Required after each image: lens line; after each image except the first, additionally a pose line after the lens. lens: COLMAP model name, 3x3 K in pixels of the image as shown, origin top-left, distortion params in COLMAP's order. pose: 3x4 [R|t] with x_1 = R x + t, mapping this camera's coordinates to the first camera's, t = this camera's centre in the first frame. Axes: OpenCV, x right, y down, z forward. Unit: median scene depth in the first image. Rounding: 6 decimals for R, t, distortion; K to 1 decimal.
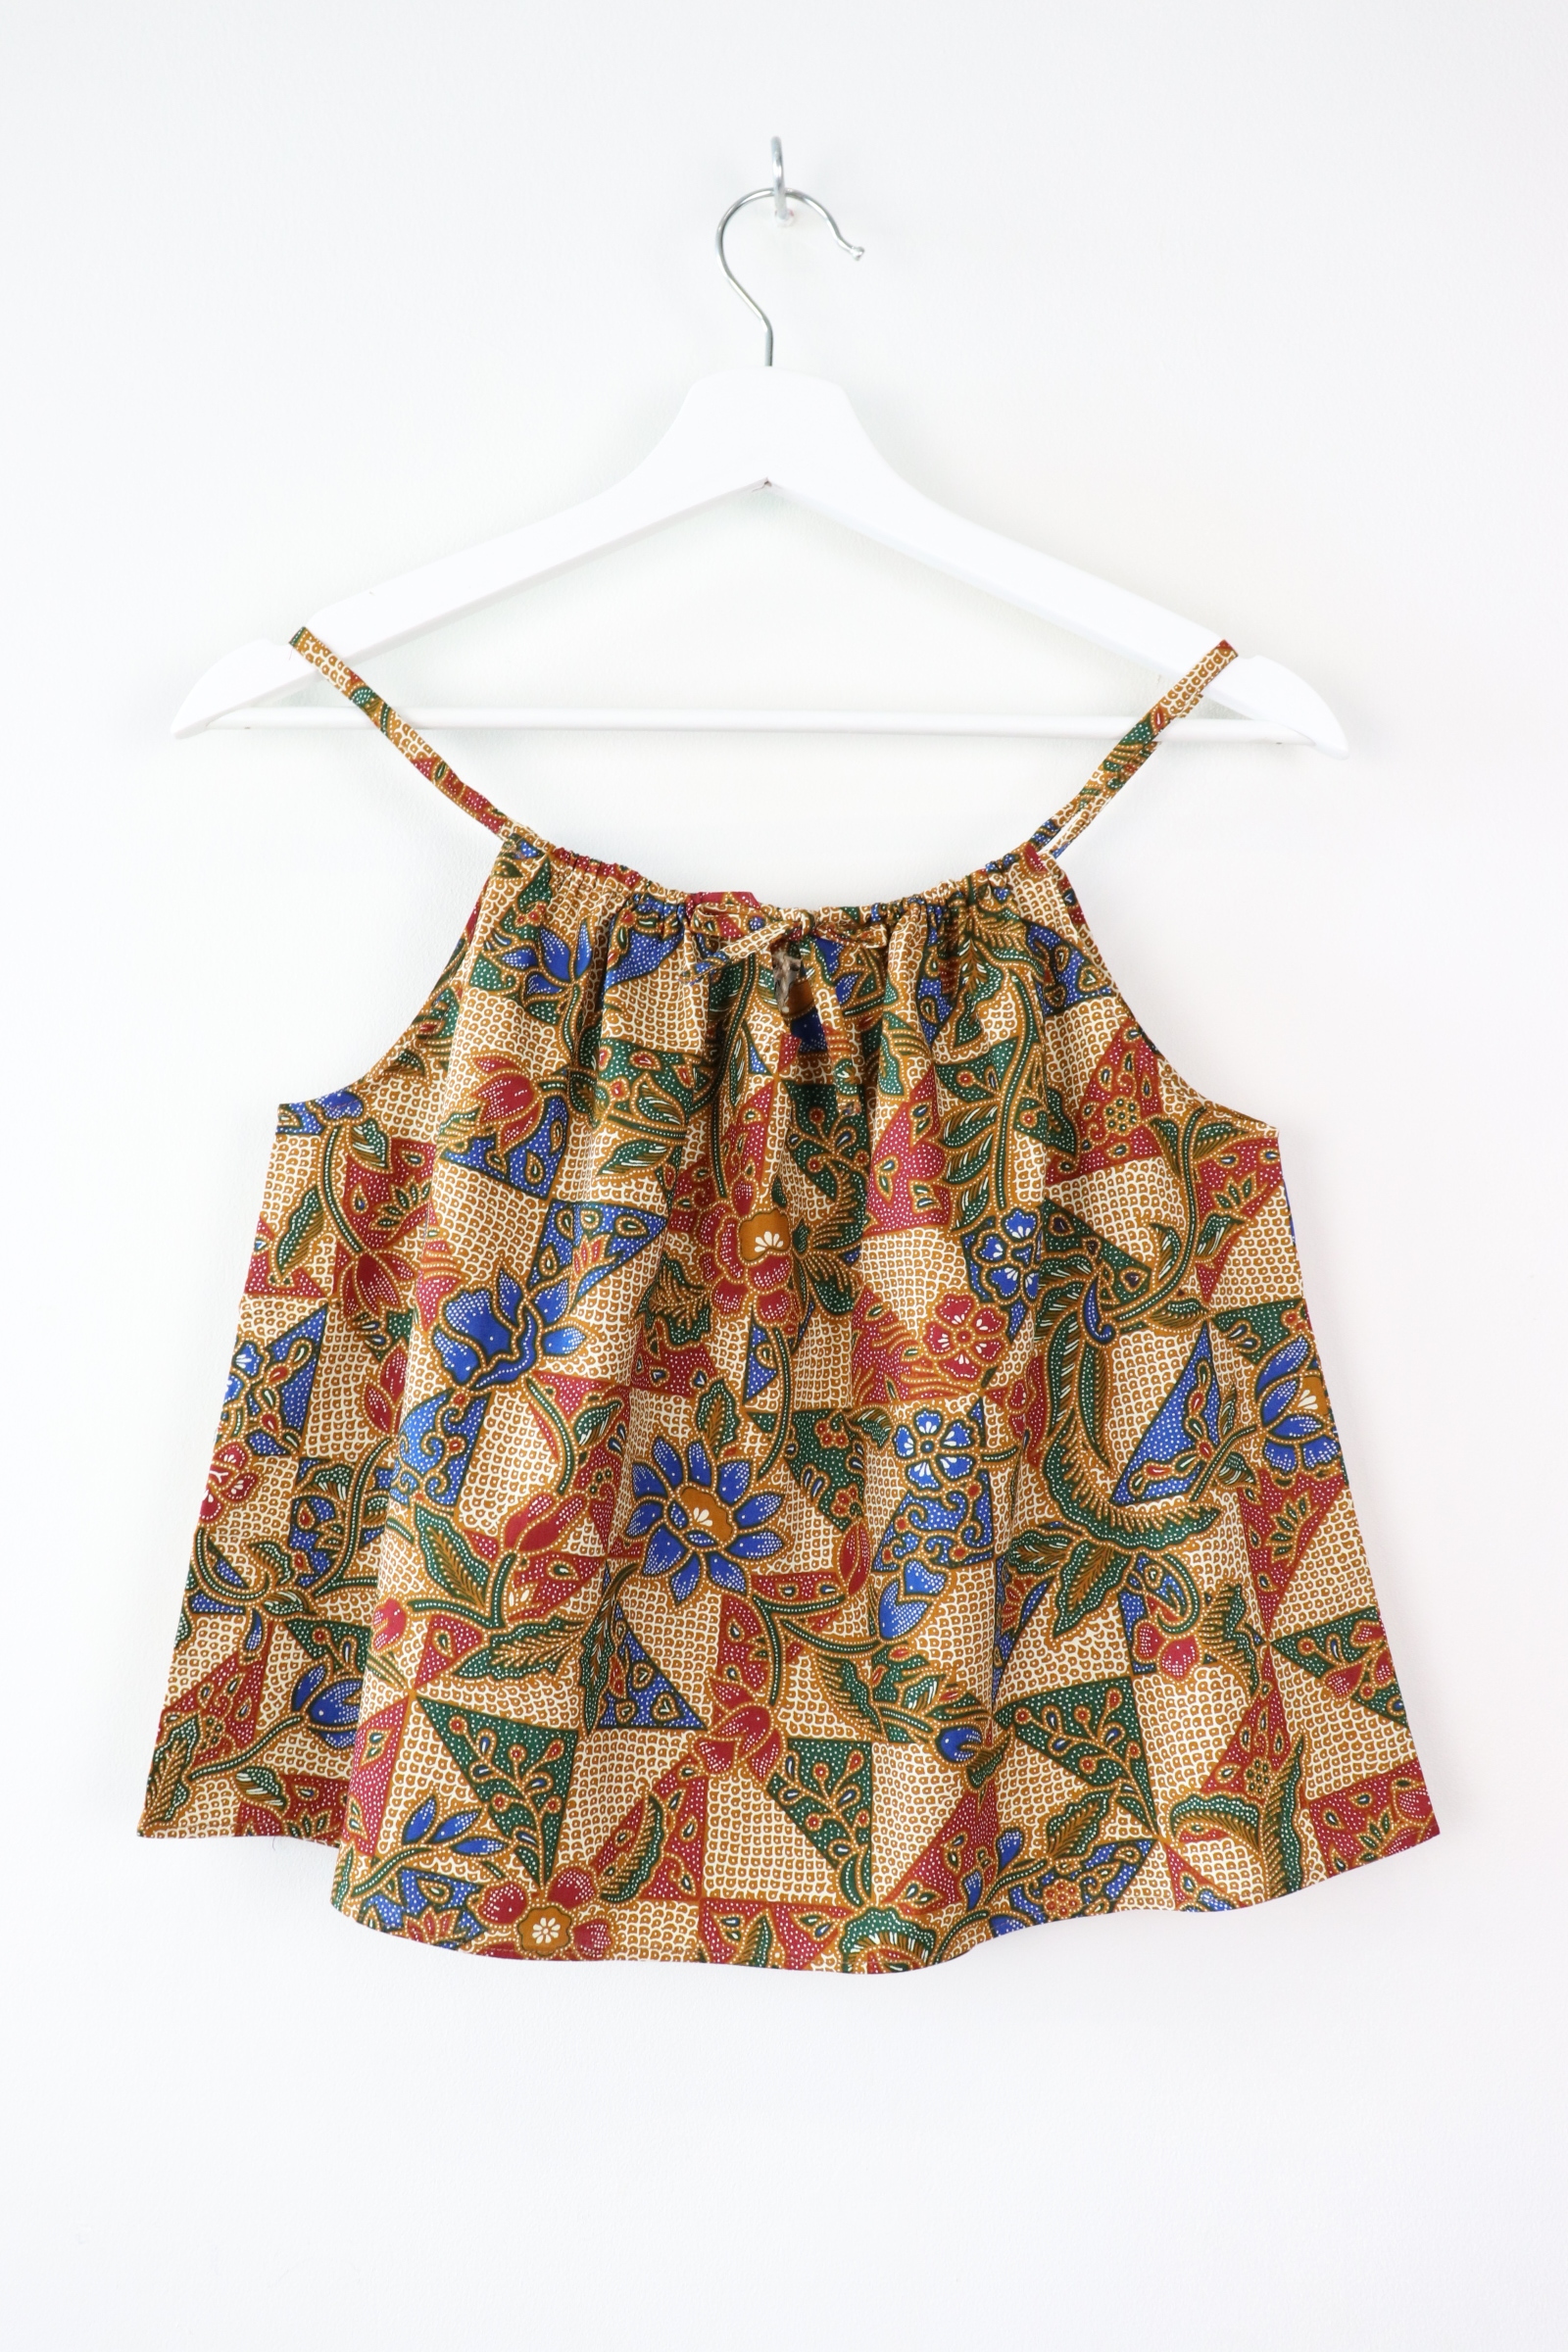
lens RADIAL K [[2104.7, 0, 746.0], [0, 2104.7, 1177.3], [0, 0, 1]] dist [-0.175487, 0.189320]
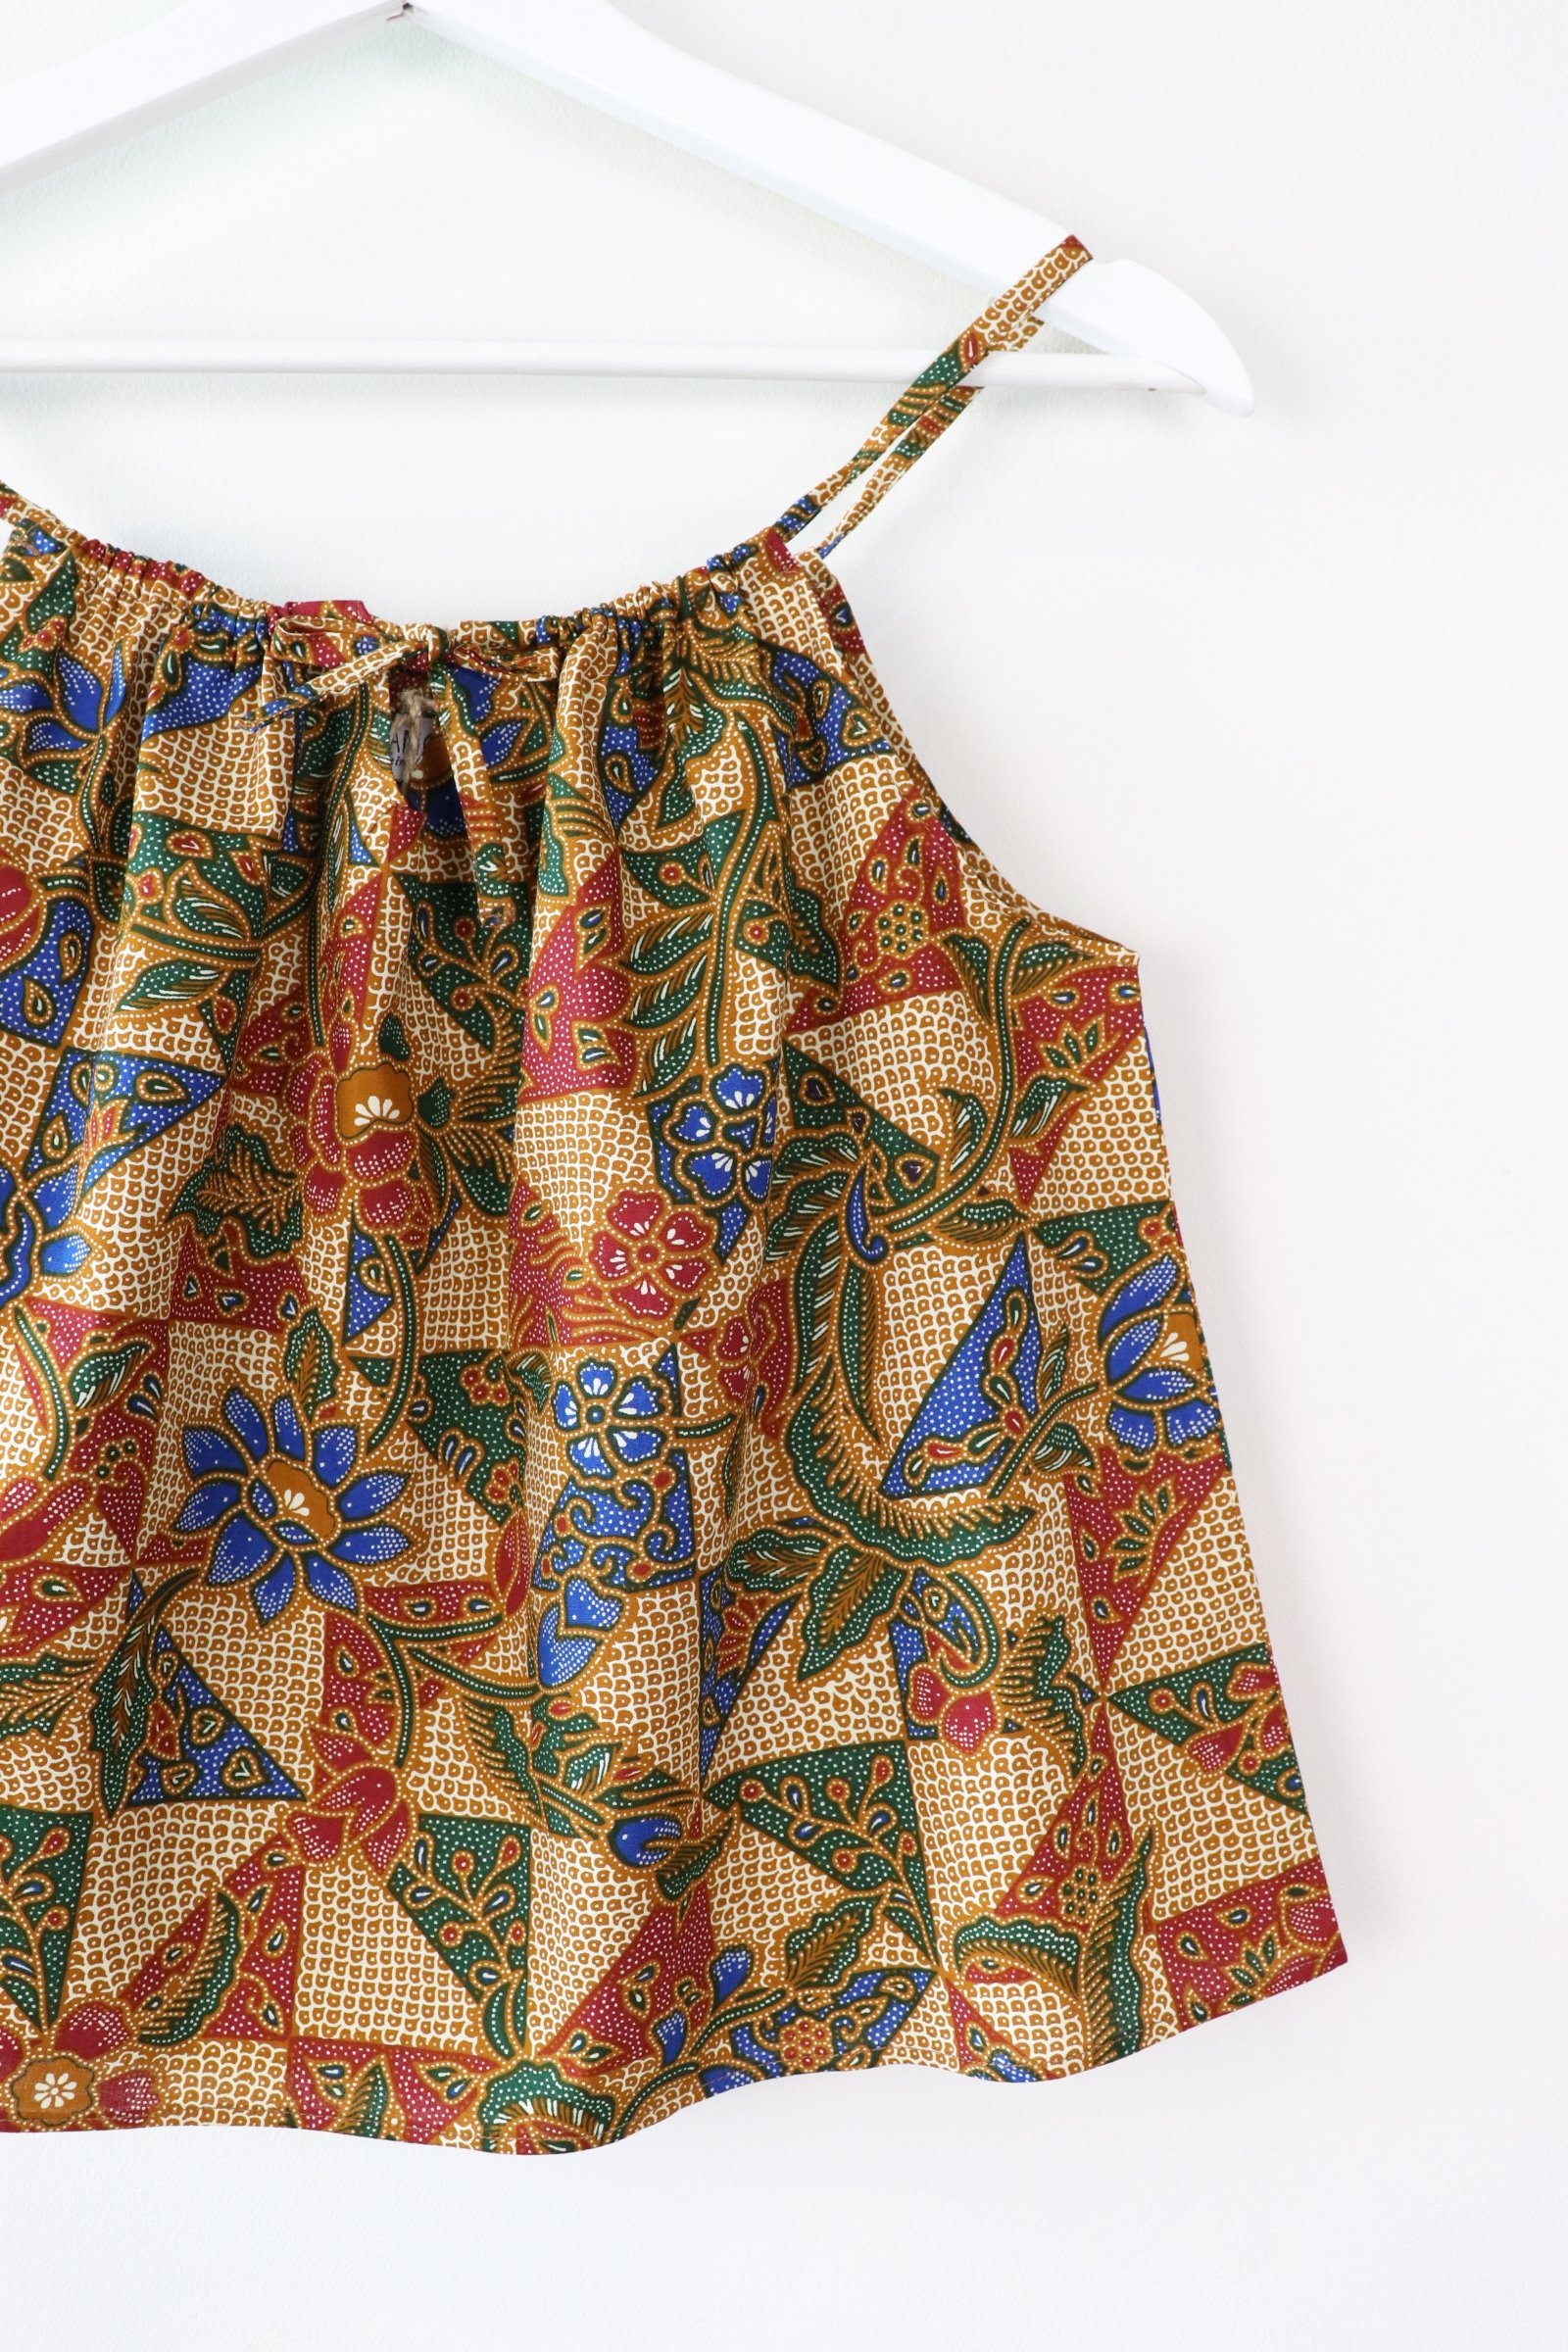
lens RADIAL K [[2104.7, 0, 746.0], [0, 2104.7, 1177.3], [0, 0, 1]] dist [-0.175487, 0.189320]
pose [[0.999949, 0.008793, -0.004886, 0.134463], [-0.008433, 0.997552, 0.069413, 0.003894], [0.005484, -0.069369, 0.997576, 0.318334]]
